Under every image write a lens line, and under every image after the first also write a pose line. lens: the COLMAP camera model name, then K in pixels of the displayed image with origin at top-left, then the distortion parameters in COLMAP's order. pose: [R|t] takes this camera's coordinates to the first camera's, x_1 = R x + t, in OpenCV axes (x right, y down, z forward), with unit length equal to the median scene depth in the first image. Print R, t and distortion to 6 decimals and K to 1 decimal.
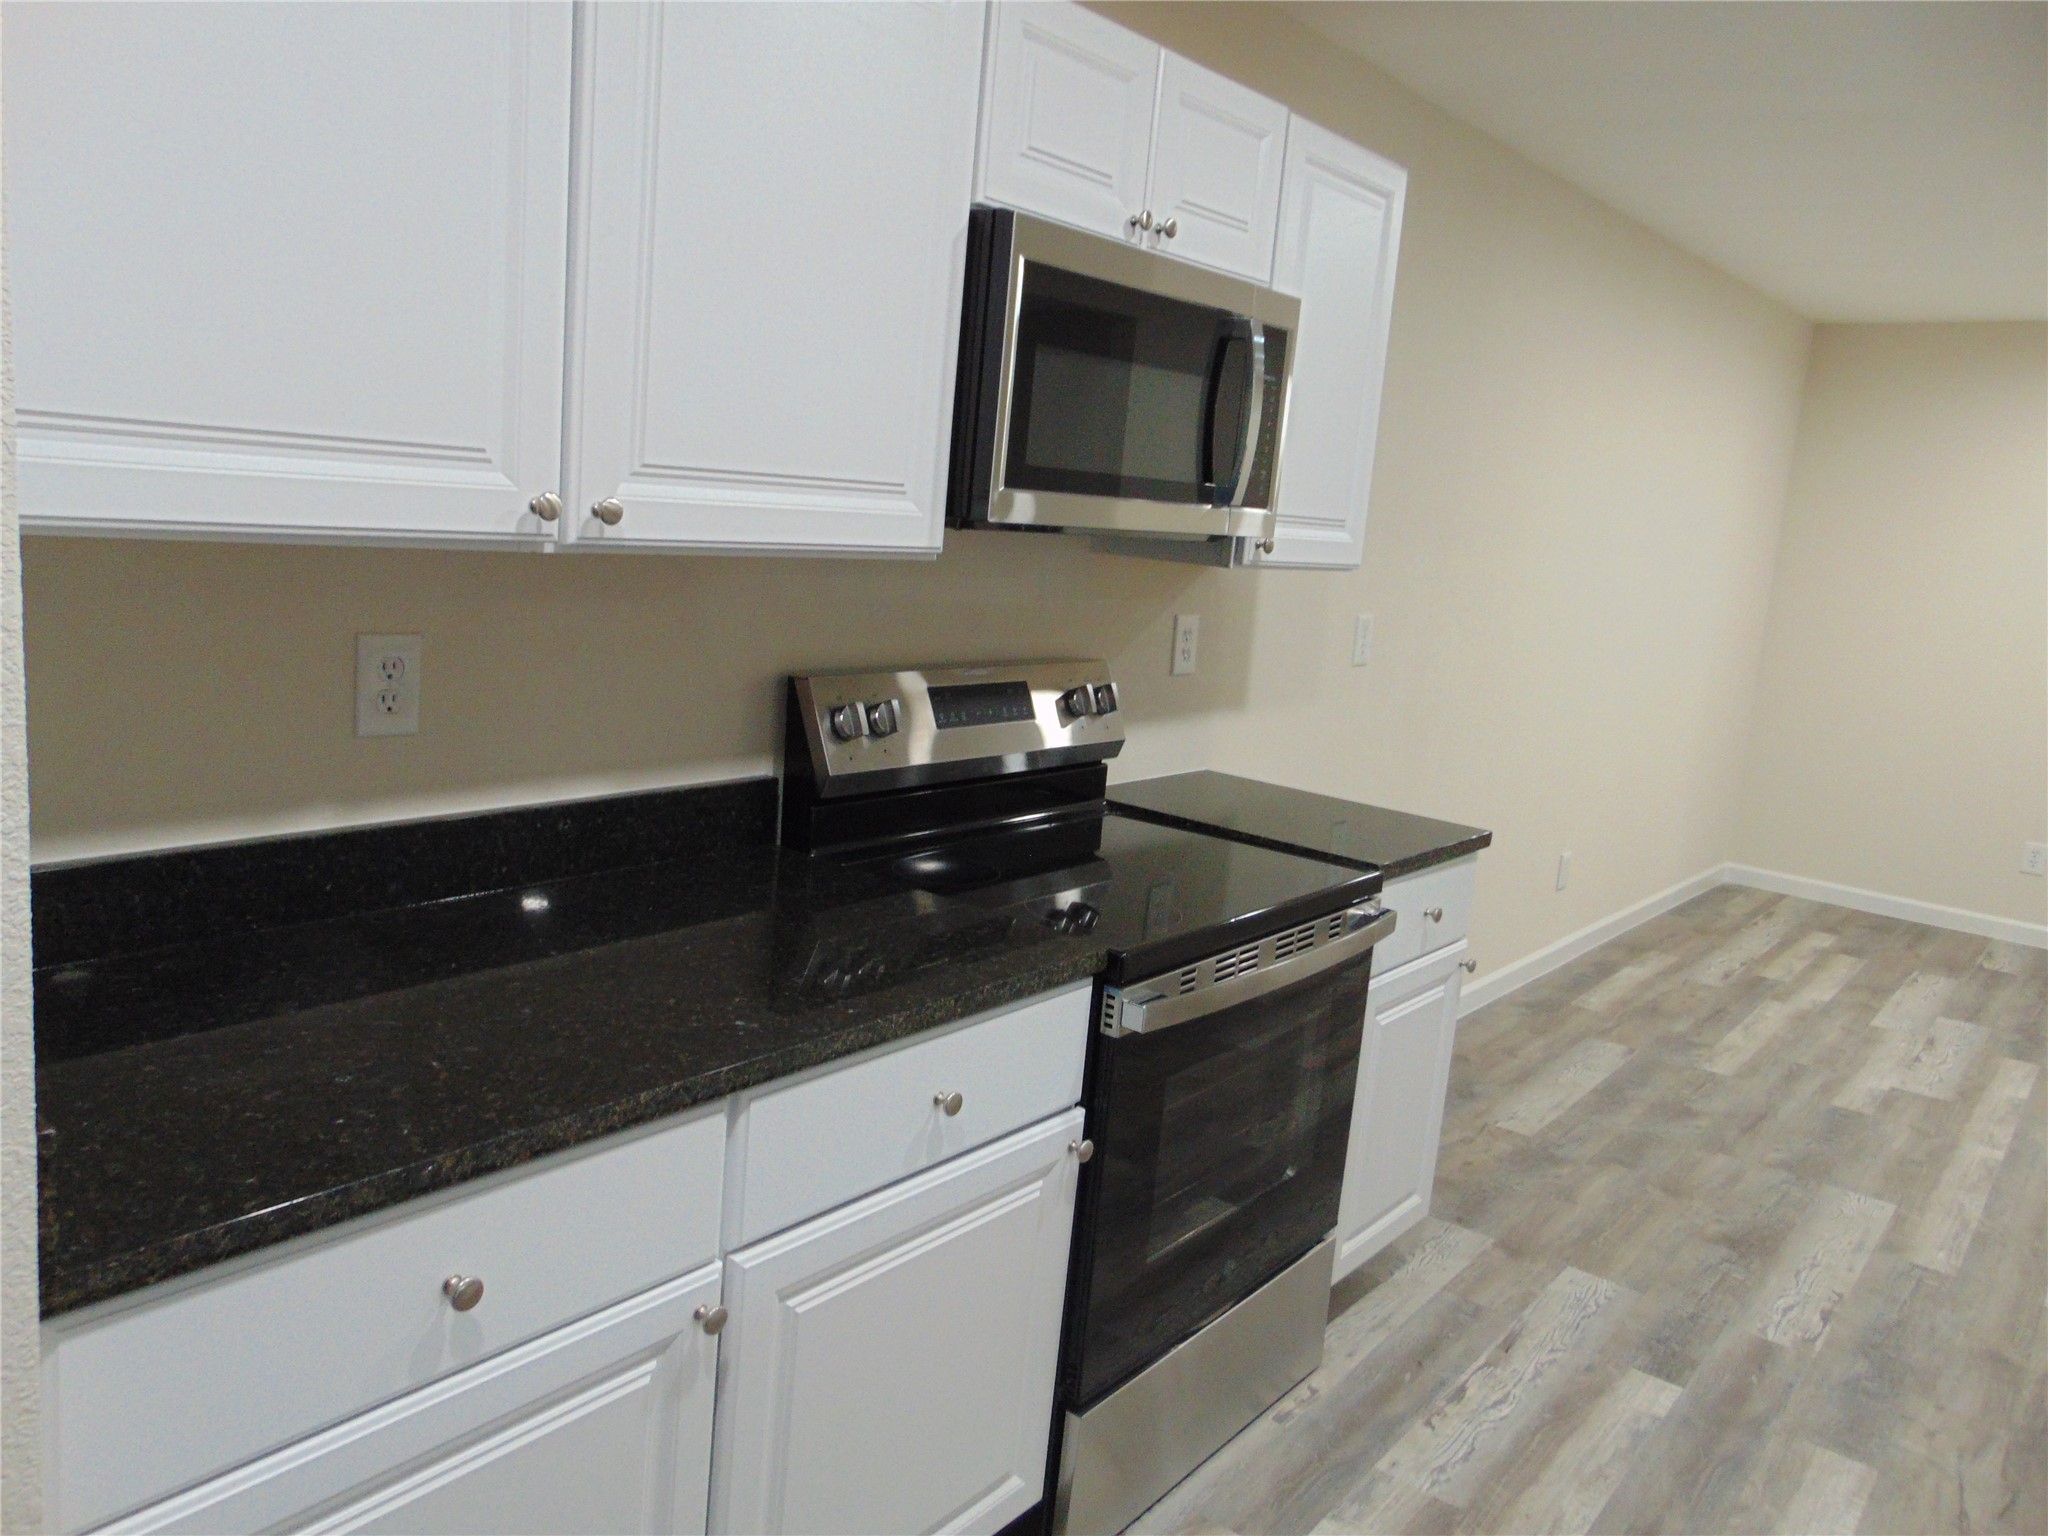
lens RADIAL K [[1533.8, 0, 1023.5], [0, 1533.8, 781.7], [0, 0, 1]] dist [-0.011402, 0.063413]
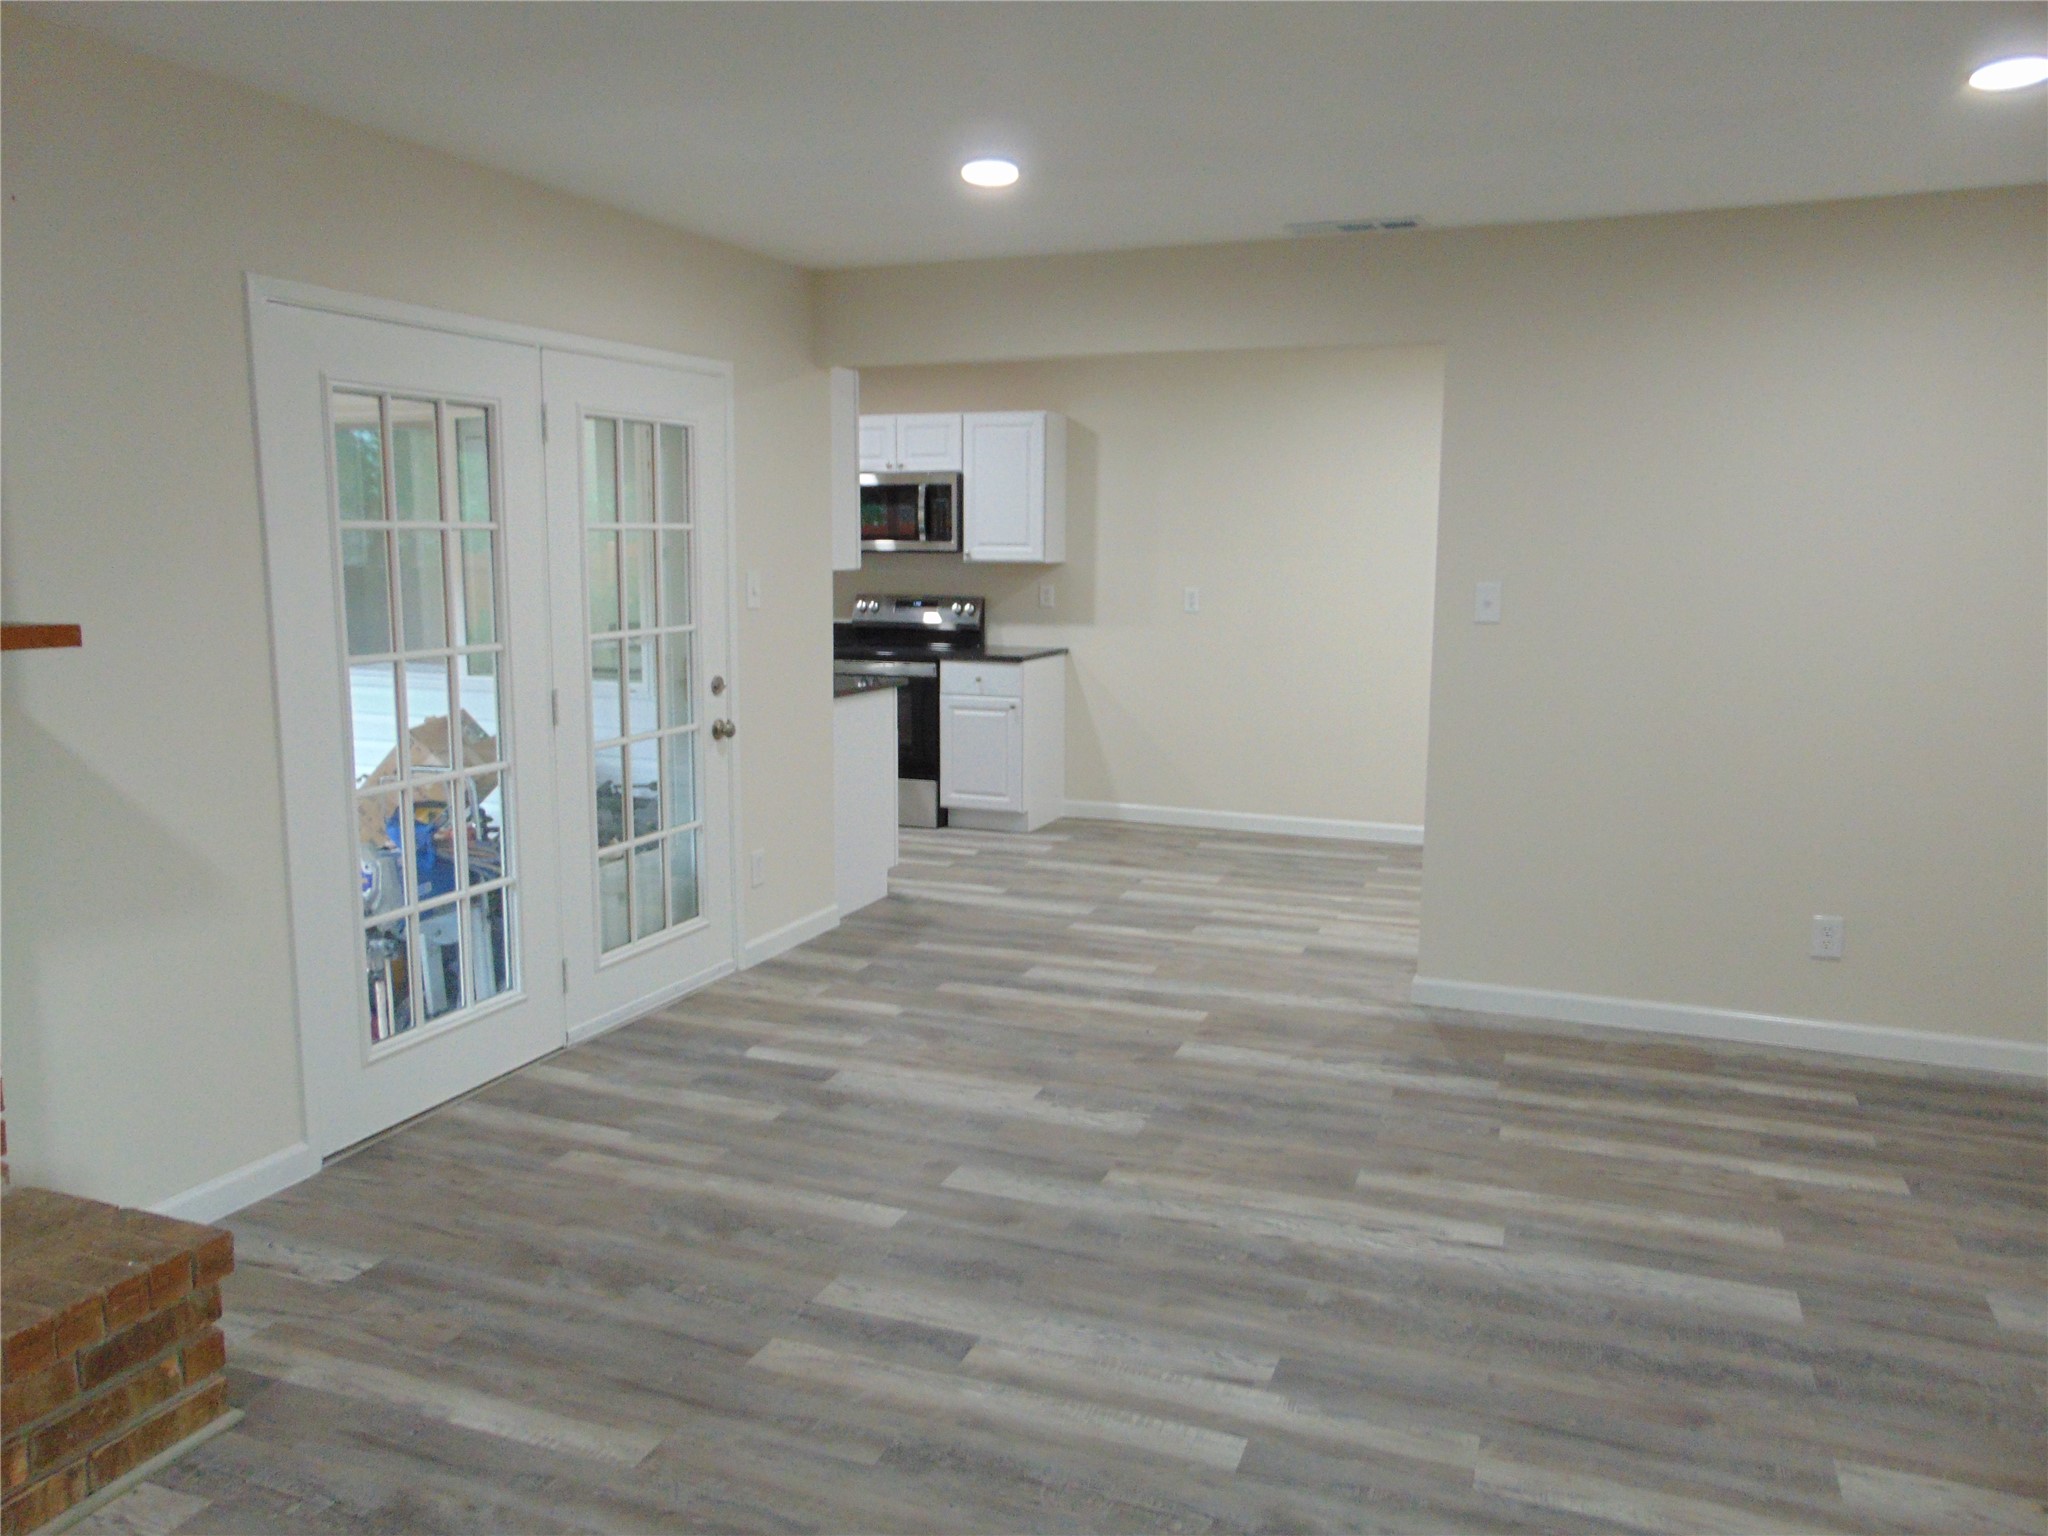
lens RADIAL K [[1540.2, 0, 1019.5], [0, 1540.2, 770.1], [0, 0, 1]] dist [-0.033524, 0.077959]
pose [[0.294829, 0.064905, -0.953343, 1.963834], [-0.160844, 0.986826, 0.017443, 0.124524], [0.941916, 0.148197, 0.301384, 0.162744]]
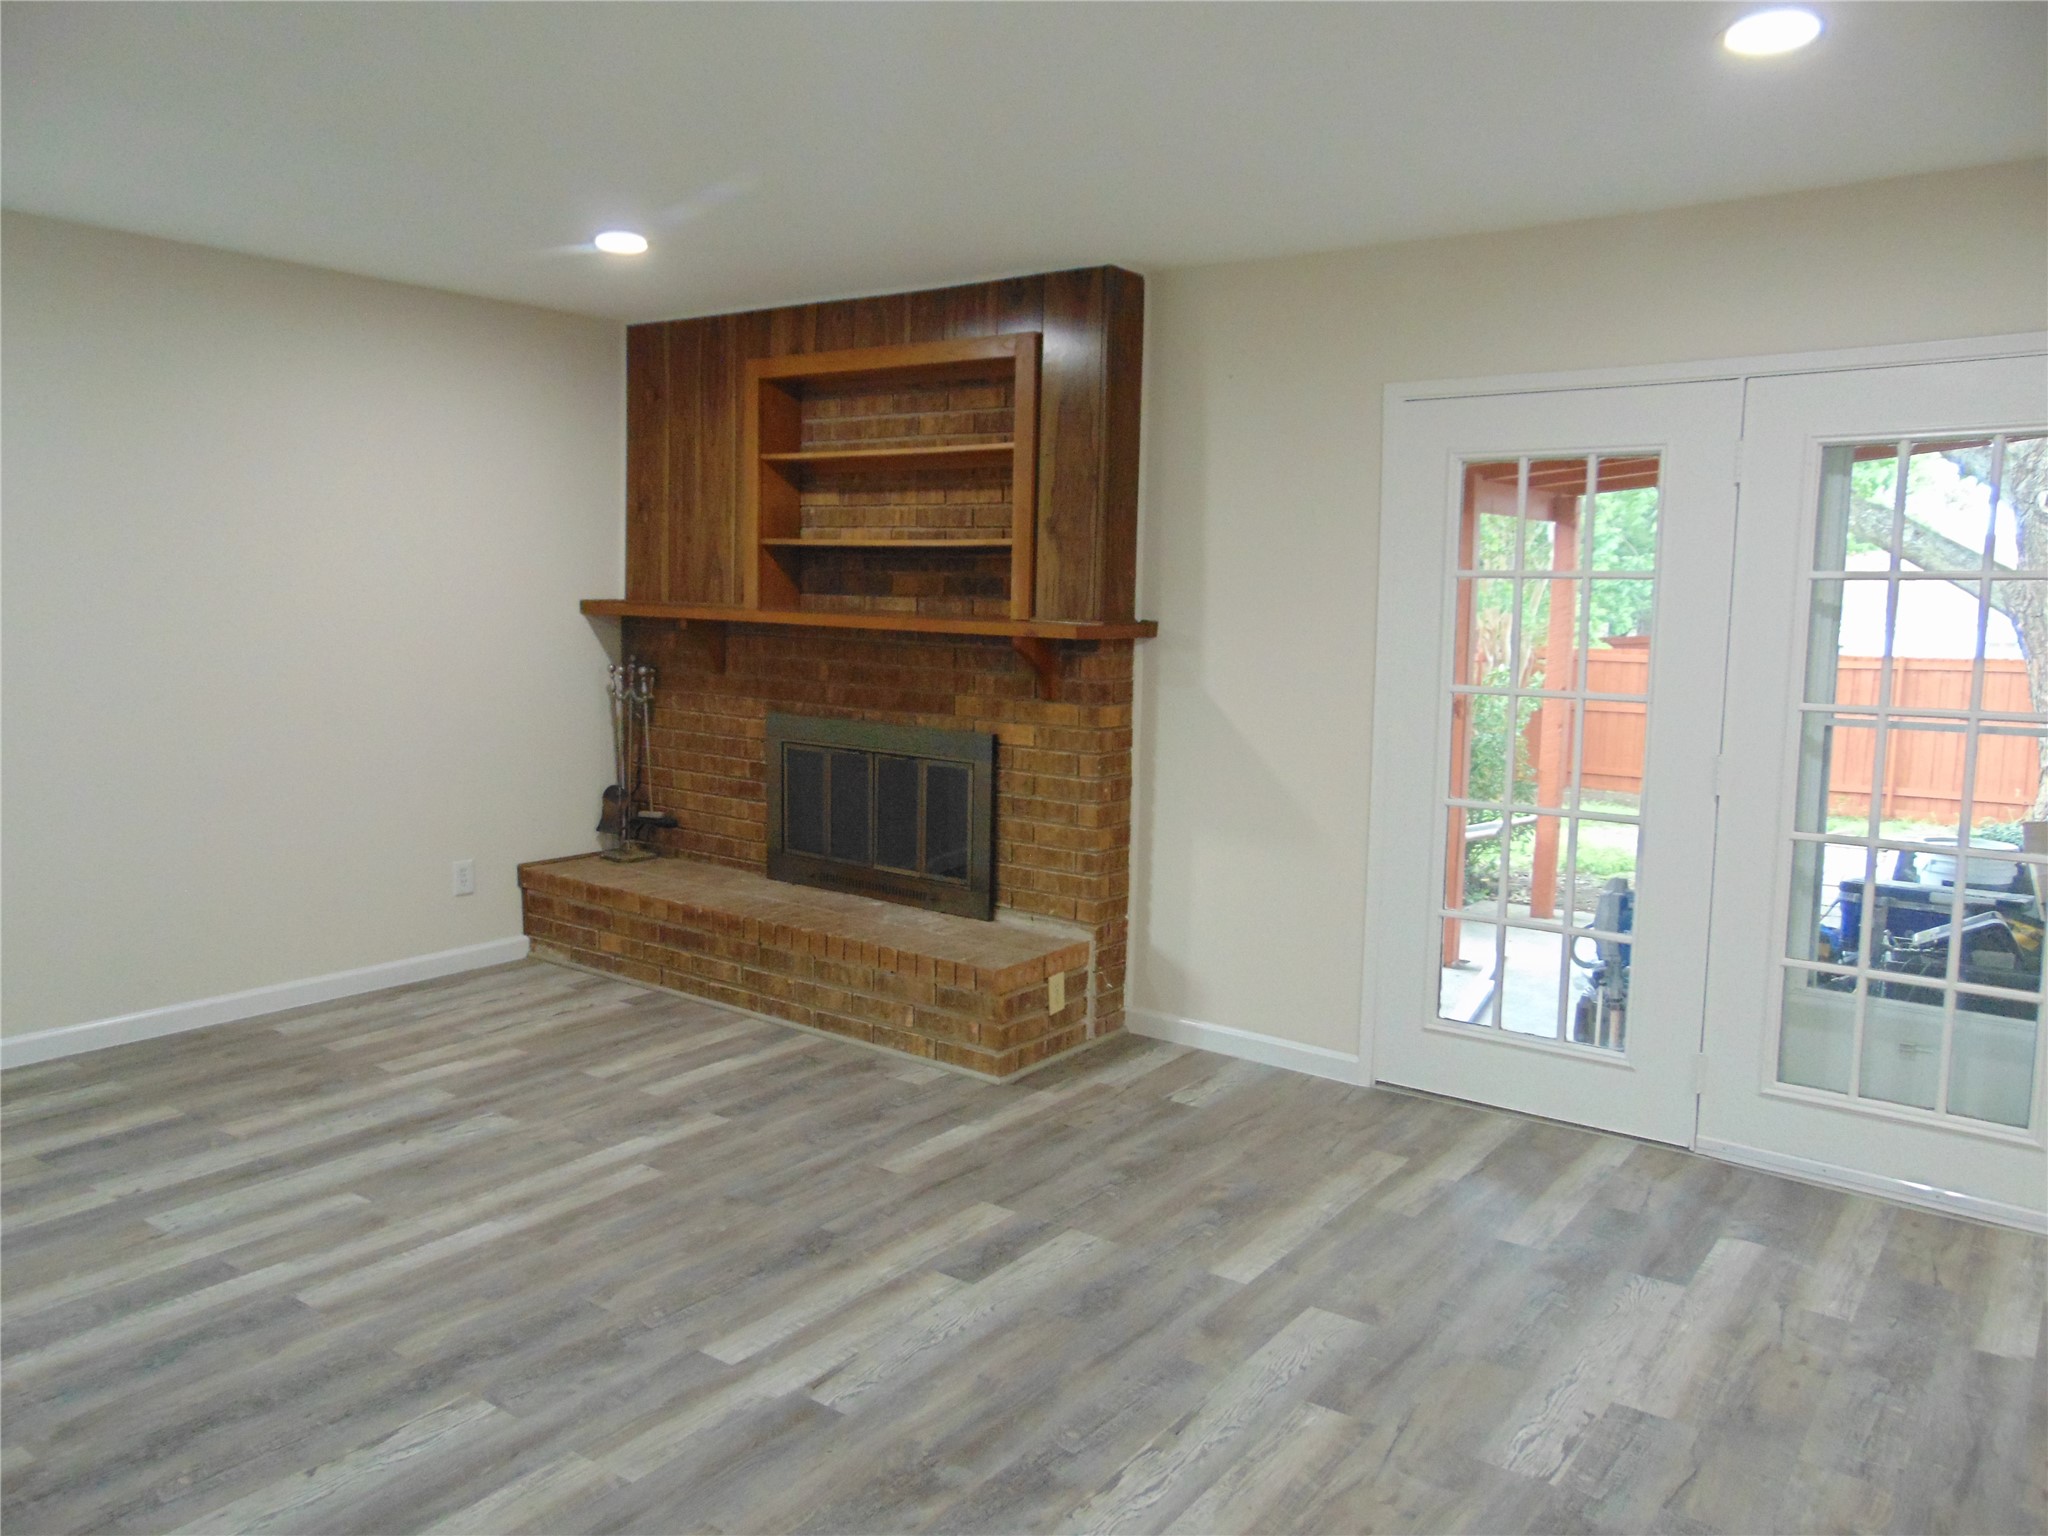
lens RADIAL K [[1540.2, 0, 1019.5], [0, 1540.2, 770.1], [0, 0, 1]] dist [-0.033524, 0.077959]
pose [[-0.994698, -0.092171, -0.045617, 1.342489], [-0.101624, 0.948987, 0.298489, -0.088279], [0.015777, 0.301542, -0.953322, 1.061568]]
